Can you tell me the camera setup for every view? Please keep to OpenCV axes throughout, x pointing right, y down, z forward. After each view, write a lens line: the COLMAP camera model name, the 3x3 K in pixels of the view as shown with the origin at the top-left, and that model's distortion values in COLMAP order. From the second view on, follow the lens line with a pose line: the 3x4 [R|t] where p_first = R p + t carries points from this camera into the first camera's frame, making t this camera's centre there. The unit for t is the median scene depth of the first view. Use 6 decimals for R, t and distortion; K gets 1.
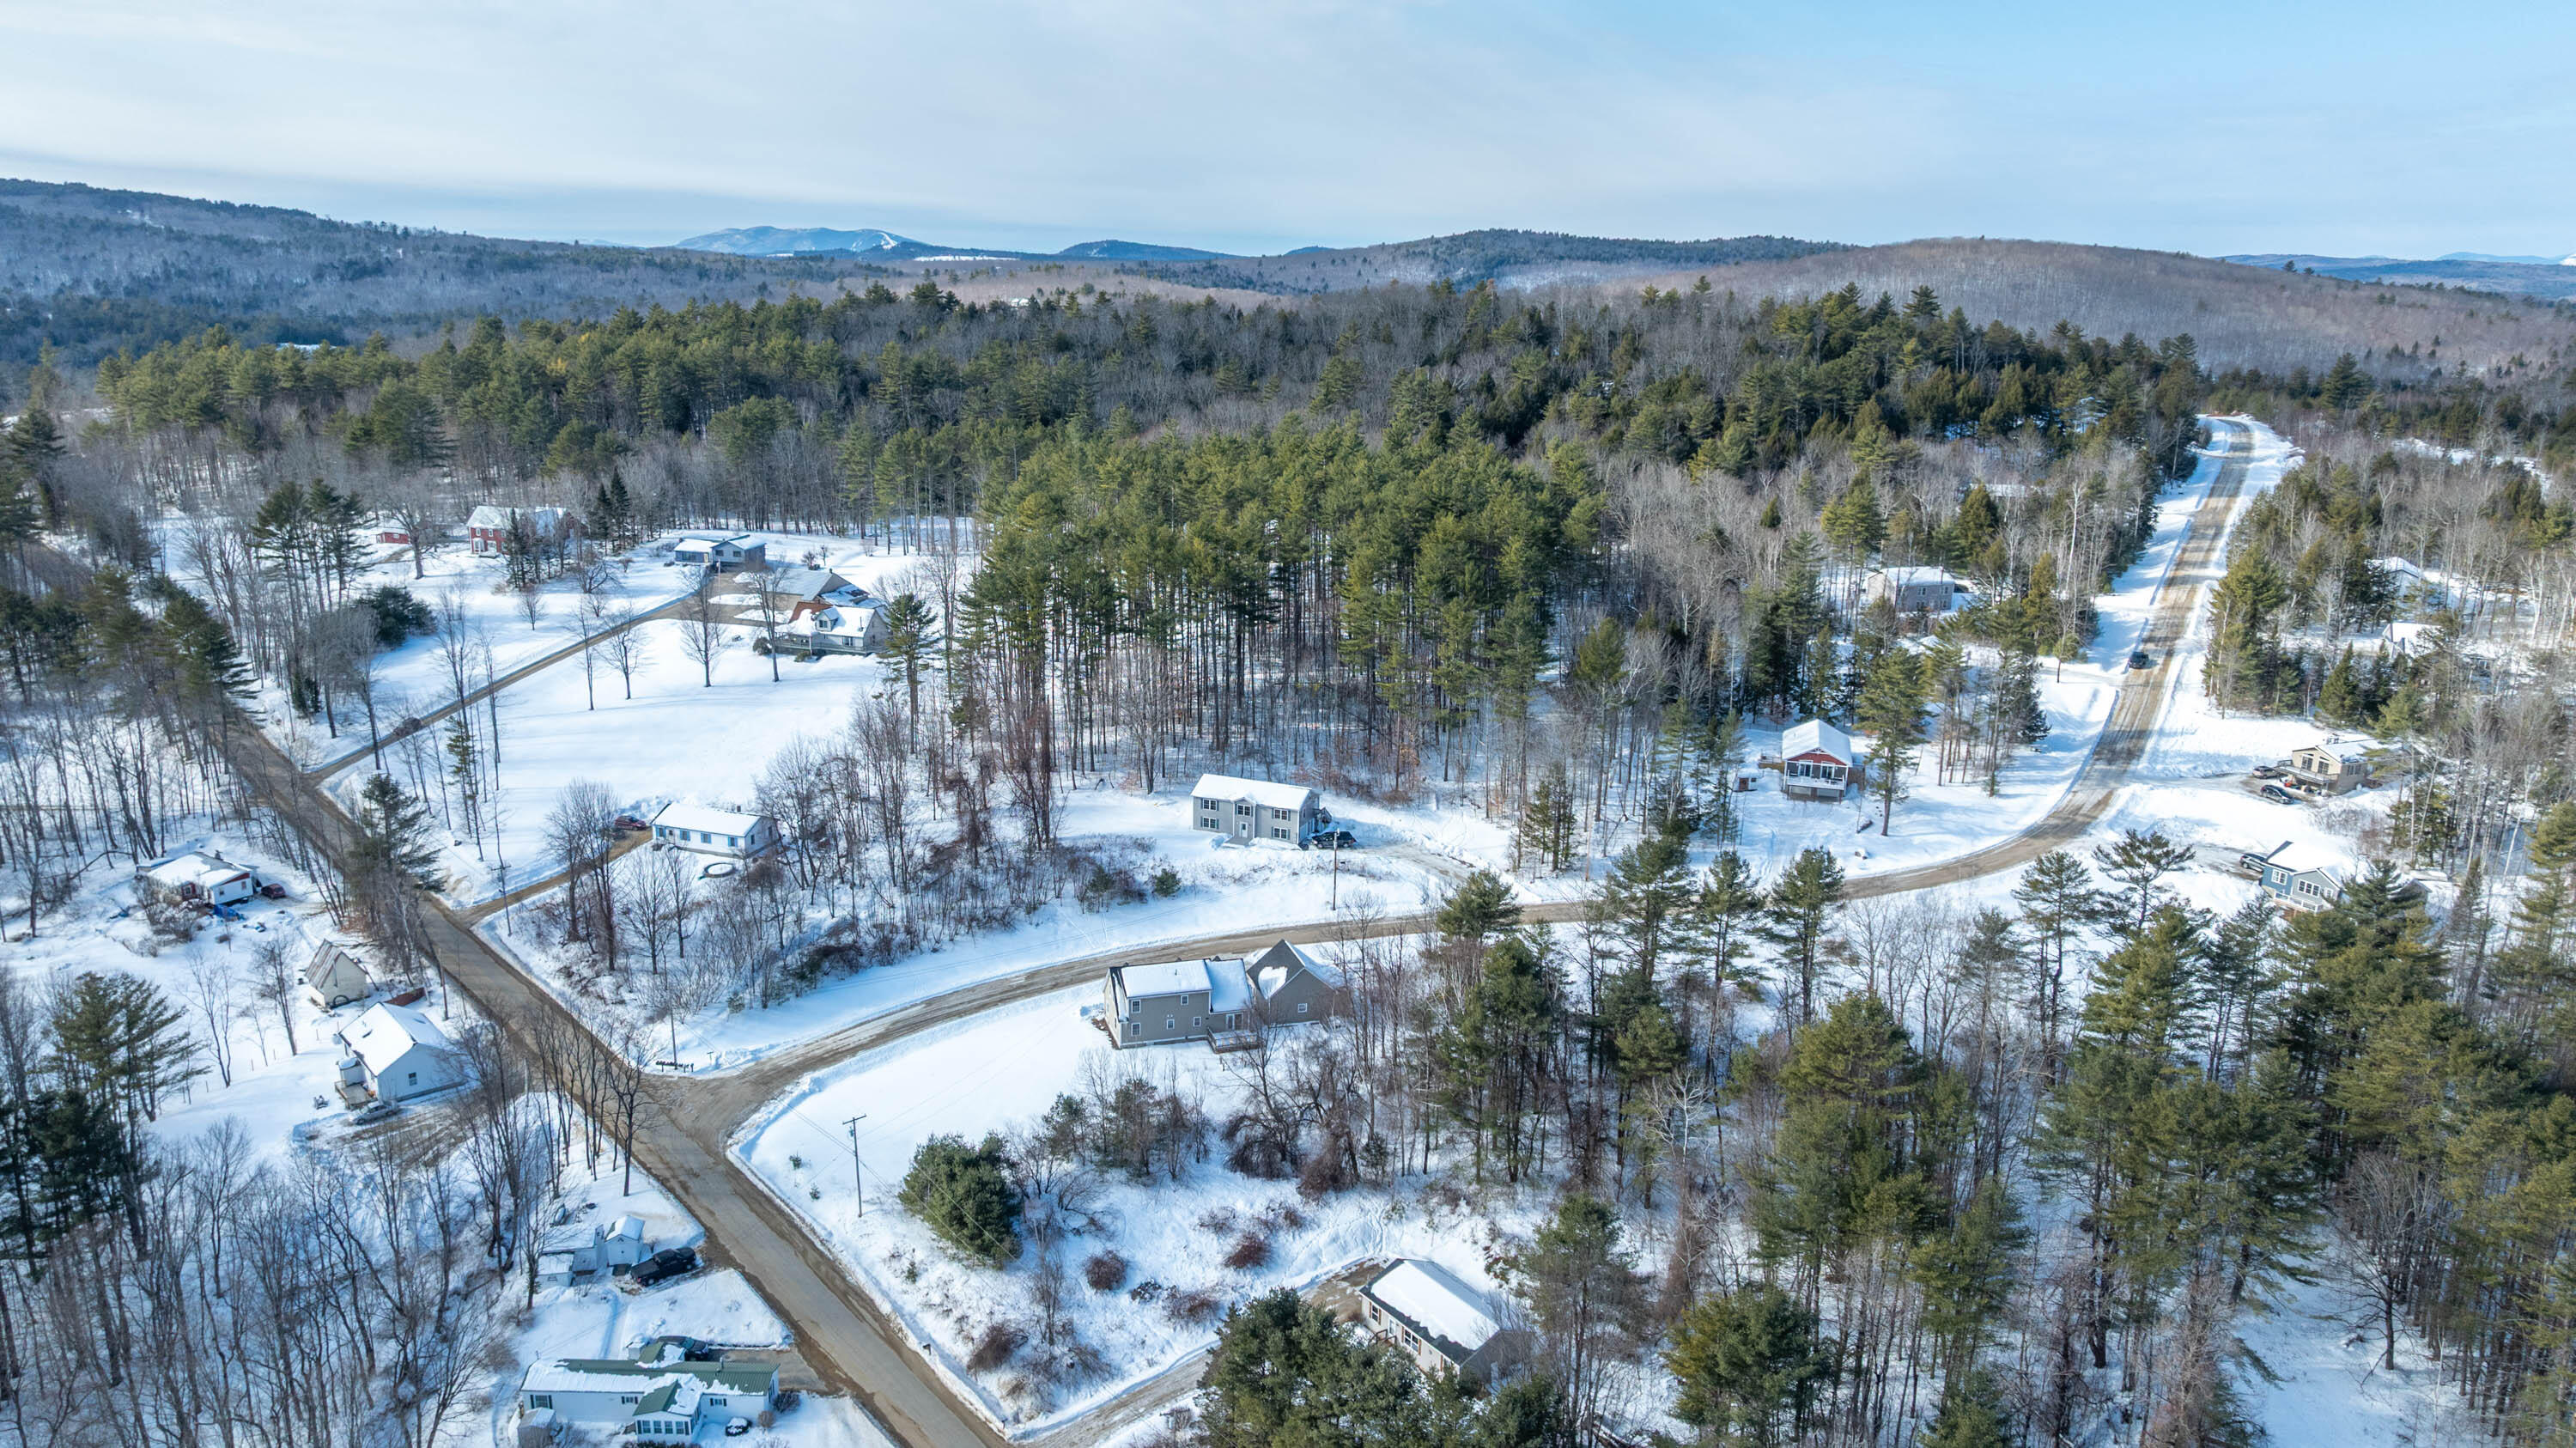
lens RADIAL K [[1780.1, 0, 1288.0], [0, 1780.1, 724.0], [0, 0, 1]] dist [-0.001865, 0.004580]
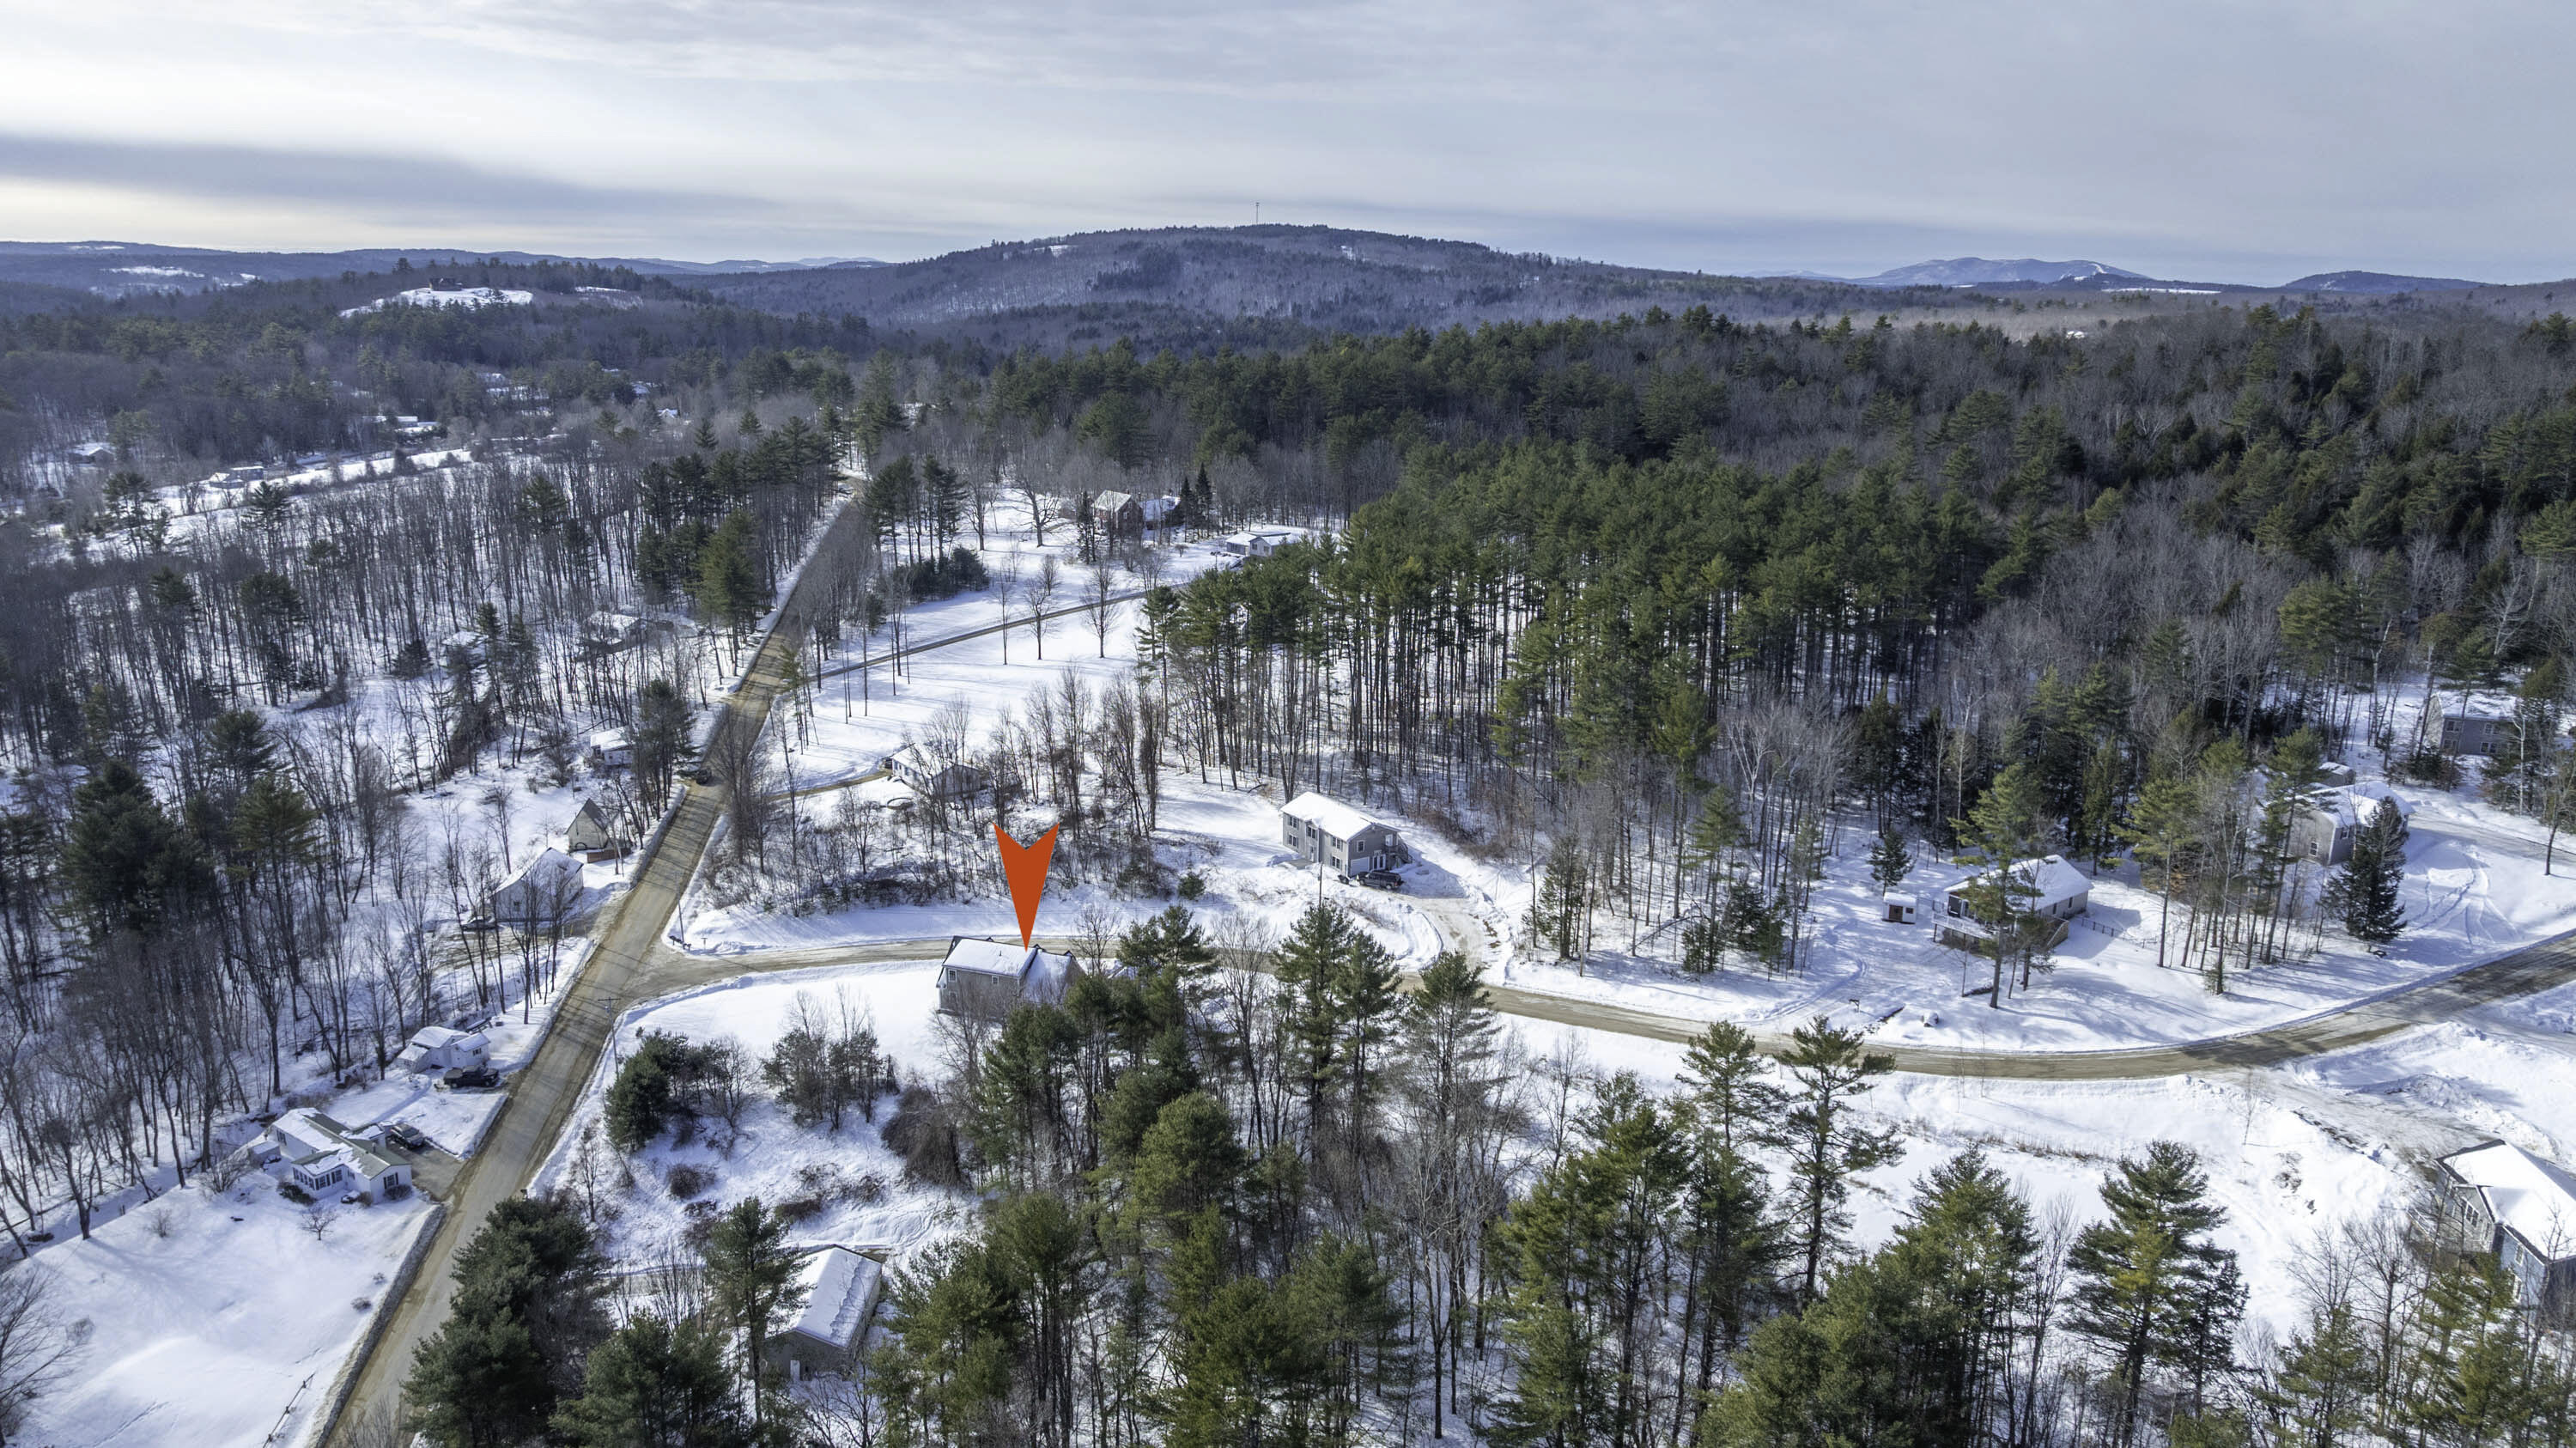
lens RADIAL K [[1780.1, 0, 1288.0], [0, 1780.1, 724.0], [0, 0, 1]] dist [-0.001865, 0.004580]
pose [[0.815979, 0.137206, -0.561562, 0.496393], [-0.145571, 0.988890, 0.030091, -0.037201], [0.559452, 0.057194, 0.826887, 0.182007]]
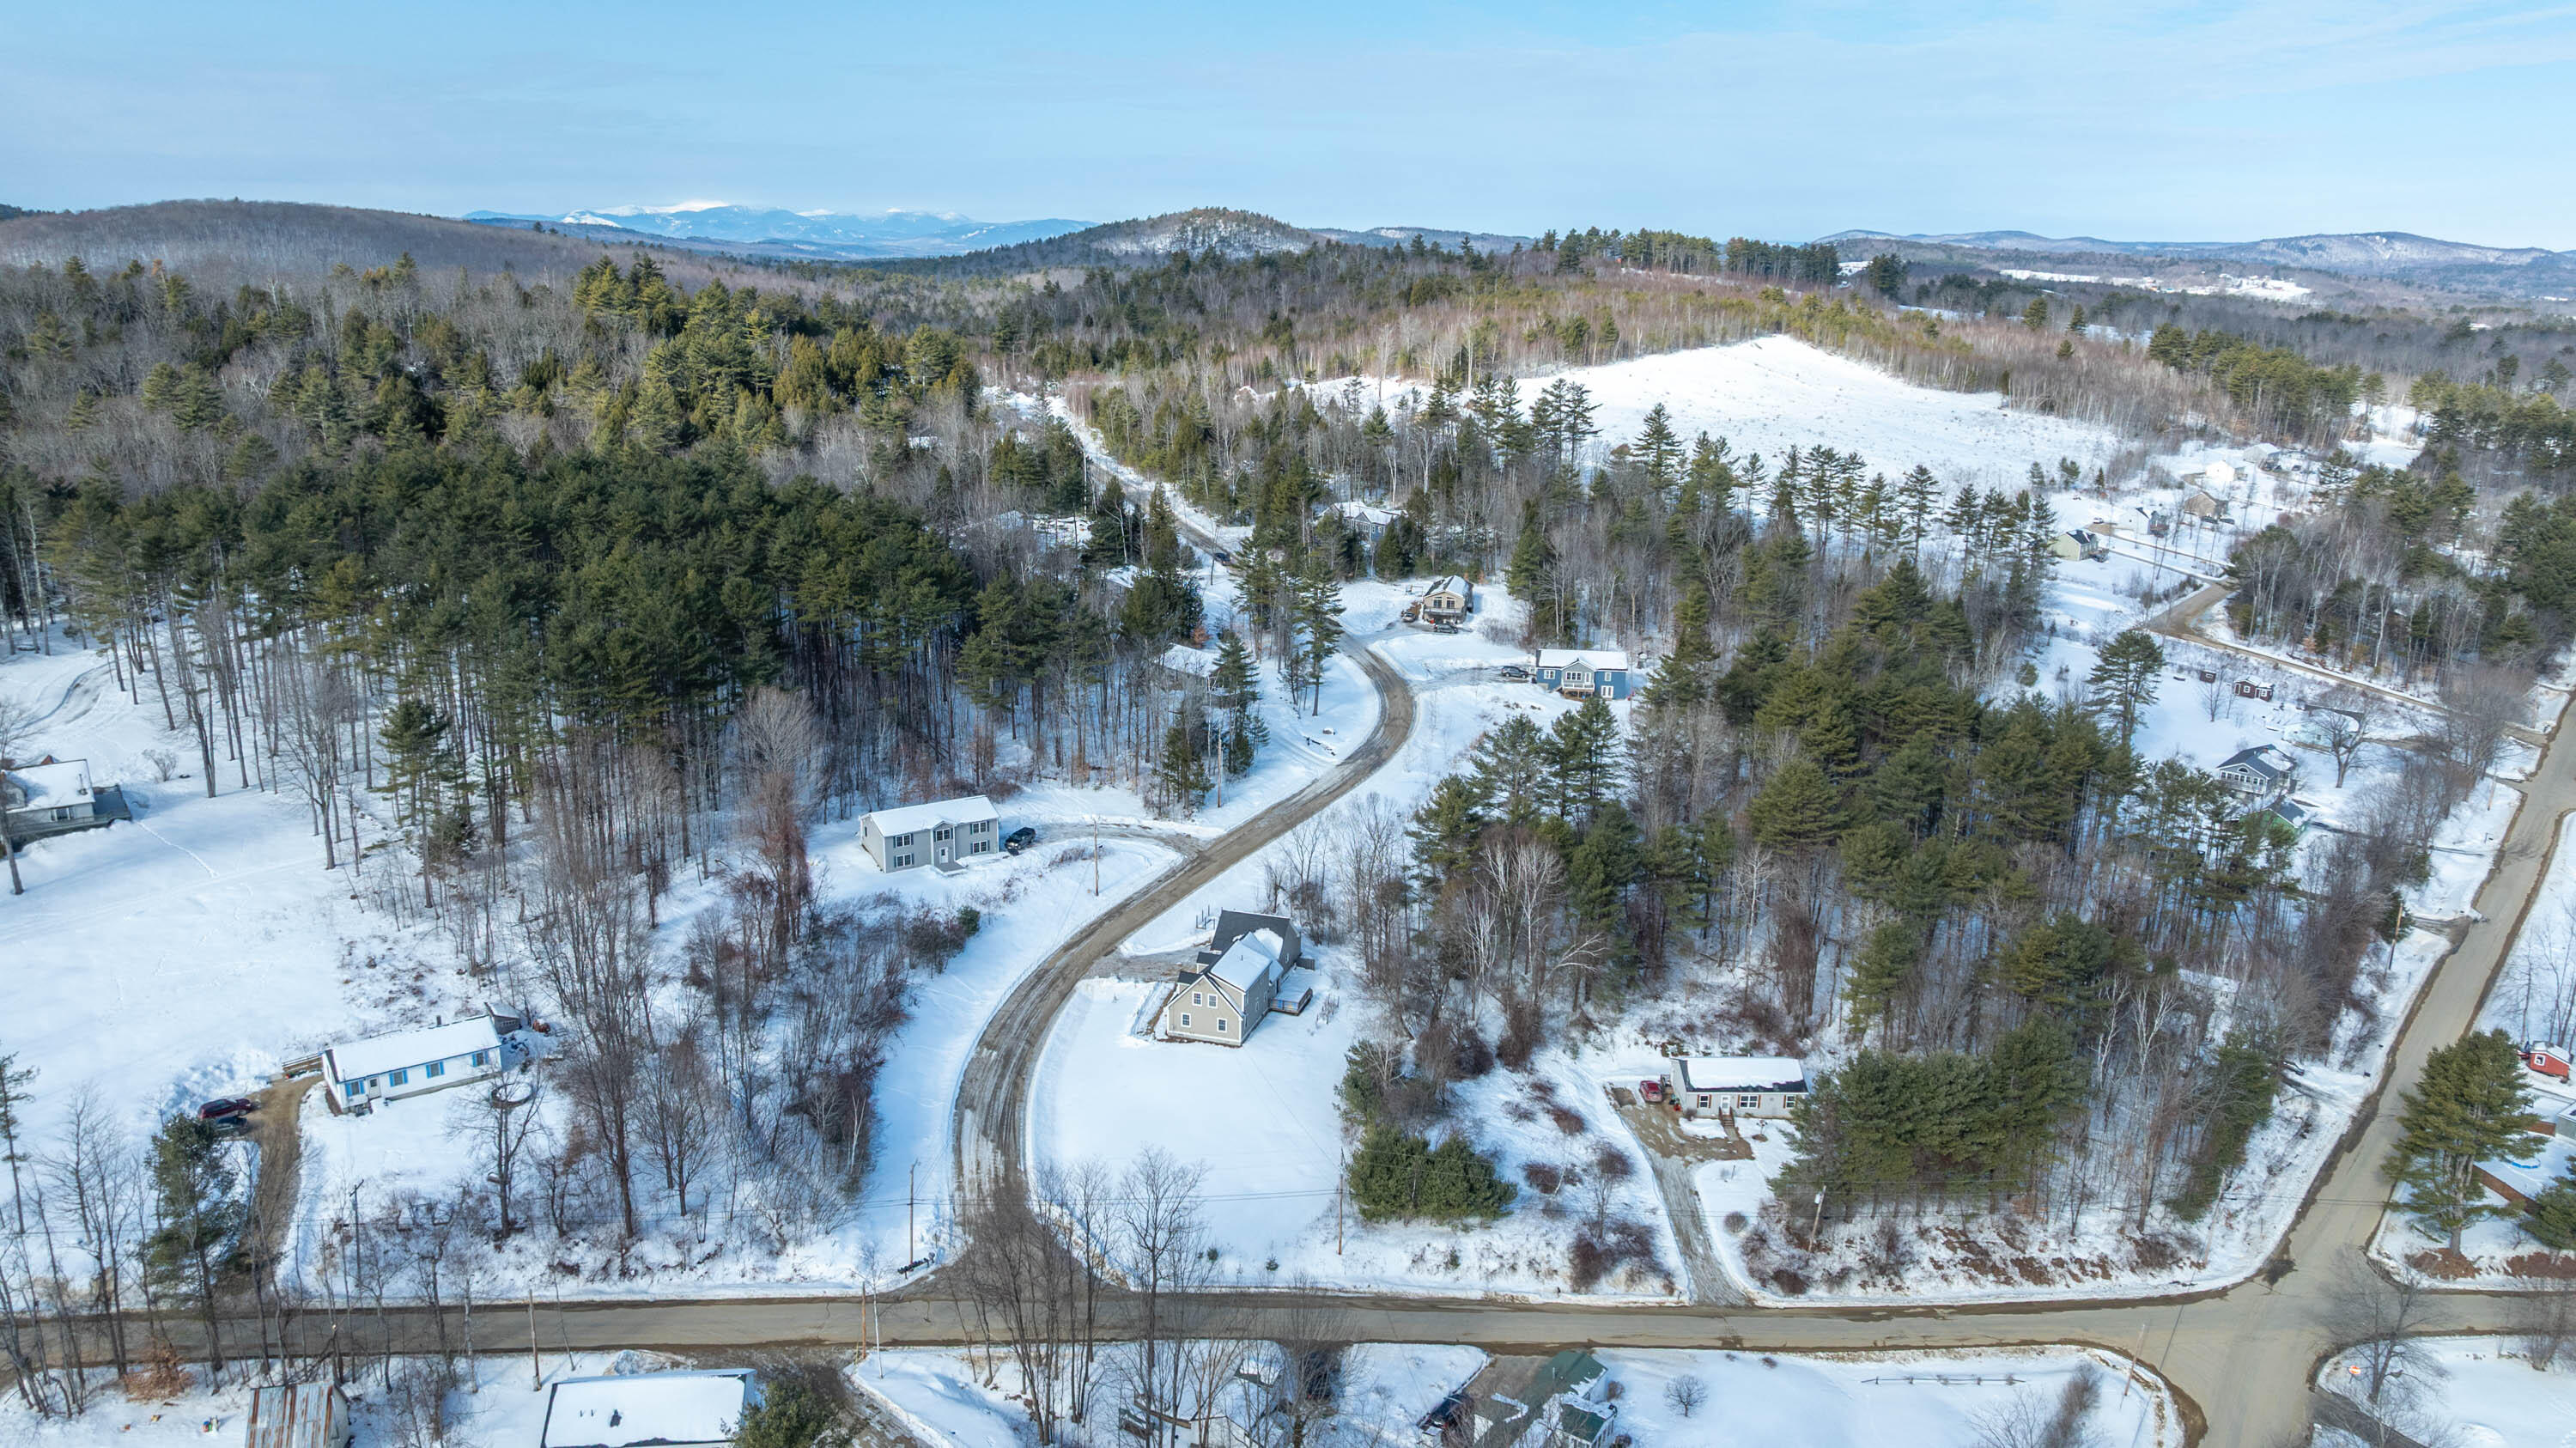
lens RADIAL K [[1780.1, 0, 1288.0], [0, 1780.1, 724.0], [0, 0, 1]] dist [-0.001865, 0.004580]
pose [[0.566027, -0.214681, 0.795943, -0.646292], [0.206030, 0.971697, 0.115569, -0.077811], [-0.798226, 0.098573, 0.594238, 0.290303]]
